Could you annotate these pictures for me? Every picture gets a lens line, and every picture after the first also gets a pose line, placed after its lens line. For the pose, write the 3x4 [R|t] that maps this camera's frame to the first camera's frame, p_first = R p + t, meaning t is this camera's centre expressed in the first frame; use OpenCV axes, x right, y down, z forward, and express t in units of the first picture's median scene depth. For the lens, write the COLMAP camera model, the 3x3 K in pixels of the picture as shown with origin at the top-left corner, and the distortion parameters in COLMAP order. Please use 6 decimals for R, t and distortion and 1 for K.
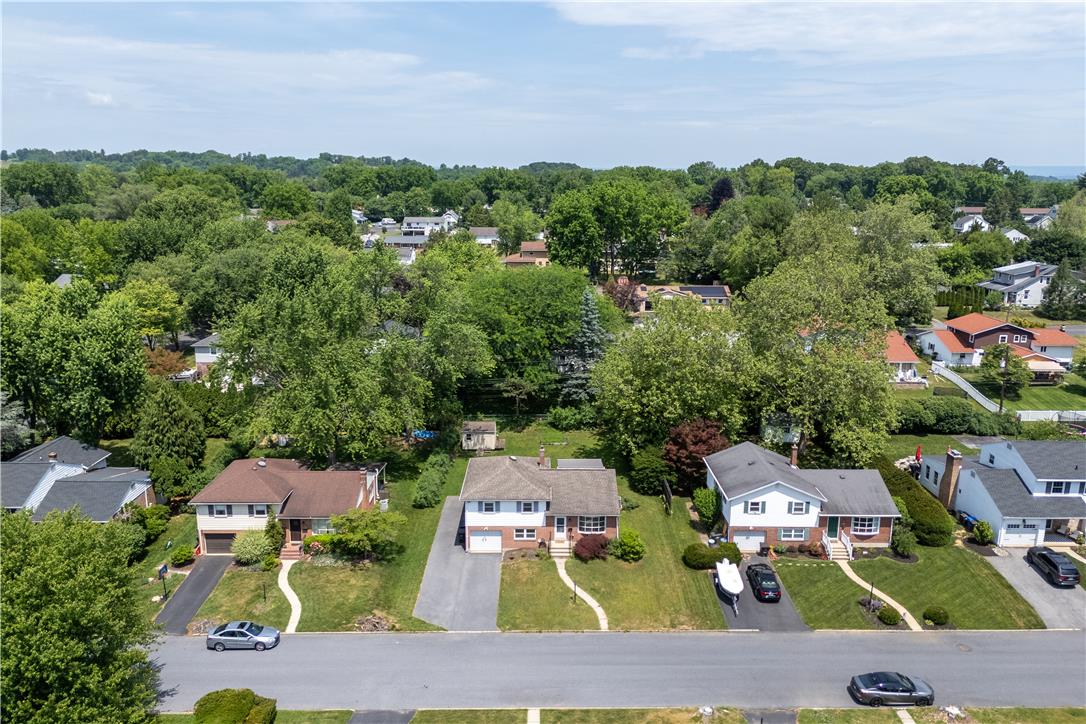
lens RADIAL K [[798.1, 0, 540.5], [0, 798.1, 356.0], [0, 0, 1]] dist [0.053124, -0.037564]
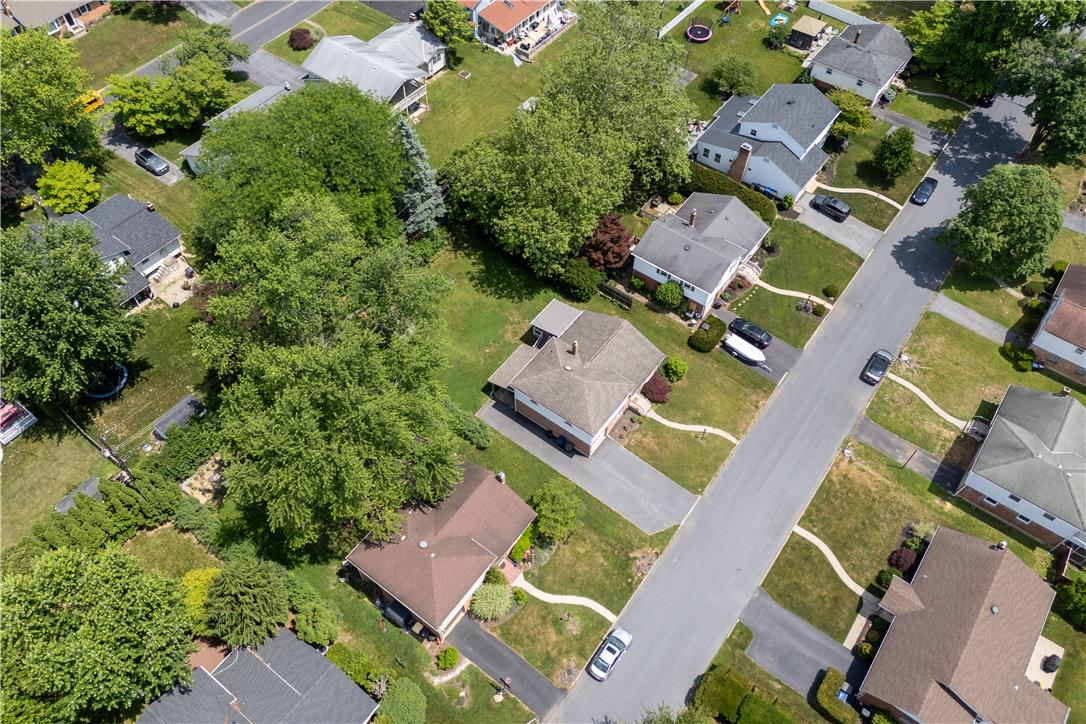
lens RADIAL K [[798.1, 0, 541.7], [0, 798.1, 360.0], [0, 0, 1]] dist [0.053124, -0.037564]
pose [[0.598386, -0.643468, 0.477372, -0.609971], [0.164971, 0.682000, 0.712503, -0.708735], [-0.784040, -0.347599, 0.514253, 0.509100]]
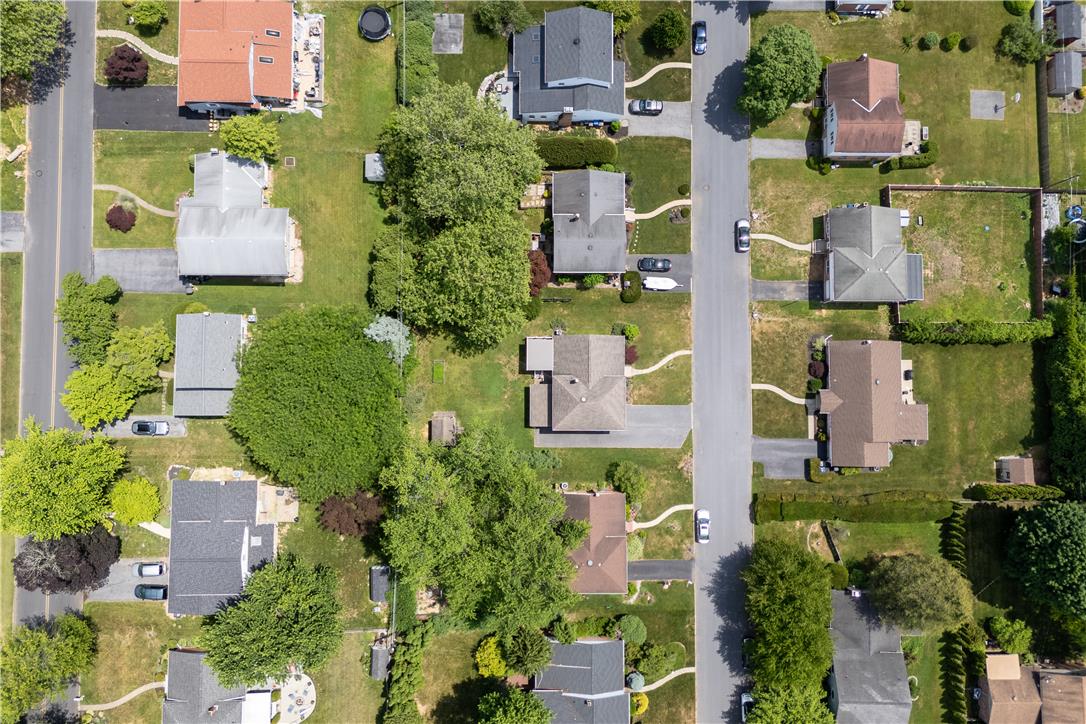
lens RADIAL K [[798.1, 0, 541.1], [0, 798.1, 359.1], [0, 0, 1]] dist [0.053124, -0.037564]
pose [[0.004483, -0.998720, 0.050387, -0.036571], [0.204357, 0.050239, 0.977606, -1.491363], [-0.978886, 0.005915, 0.204320, 0.823503]]
